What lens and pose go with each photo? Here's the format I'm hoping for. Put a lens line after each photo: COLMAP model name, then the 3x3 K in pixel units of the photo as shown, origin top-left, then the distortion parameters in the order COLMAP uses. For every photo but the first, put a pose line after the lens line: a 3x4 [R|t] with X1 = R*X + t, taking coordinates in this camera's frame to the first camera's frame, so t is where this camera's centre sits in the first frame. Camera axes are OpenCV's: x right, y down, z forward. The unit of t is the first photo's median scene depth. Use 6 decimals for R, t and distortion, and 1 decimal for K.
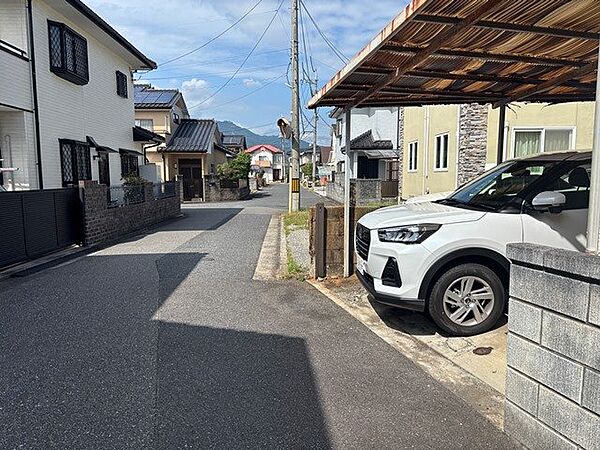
lens RADIAL K [[456.5, 0, 299.0], [0, 456.5, 226.6], [0, 0, 1]] dist [0.055810, -0.000909]
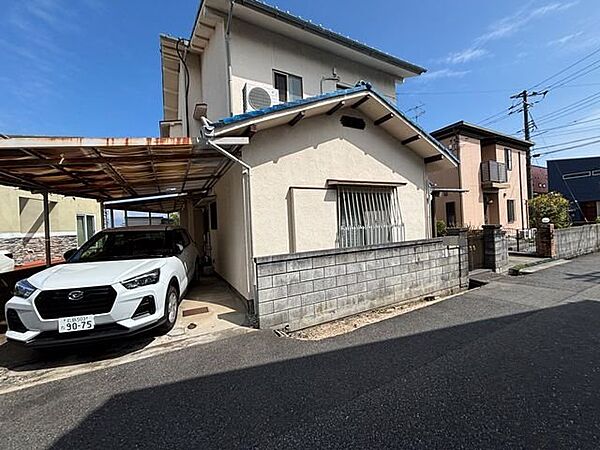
lens RADIAL K [[242.4, 0, 299.7], [0, 242.4, 222.1], [0, 0, 1]] dist [0.001209, 0.000338]
pose [[-0.206289, 0.022484, 0.978233, -0.528151], [0.155162, 0.987838, 0.010015, -0.078313], [-0.966111, 0.153850, -0.207269, 0.523722]]
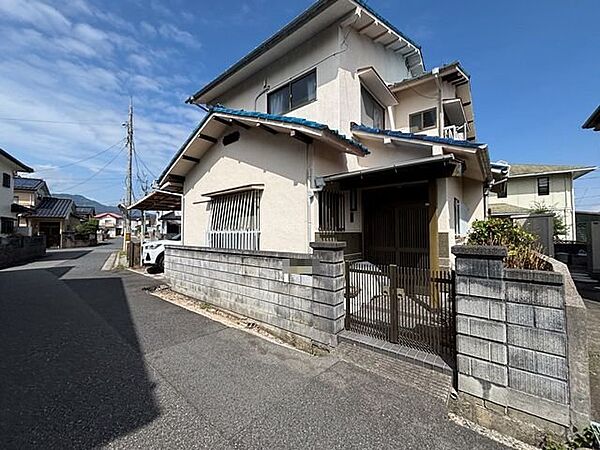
lens RADIAL K [[242.4, 0, 299.7], [0, 242.4, 222.1], [0, 0, 1]] dist [0.001209, 0.000338]
pose [[0.831050, 0.021773, 0.555771, 0.097501], [0.063055, 0.989103, -0.133037, 0.131289], [-0.552612, 0.145605, 0.820621, -1.145713]]
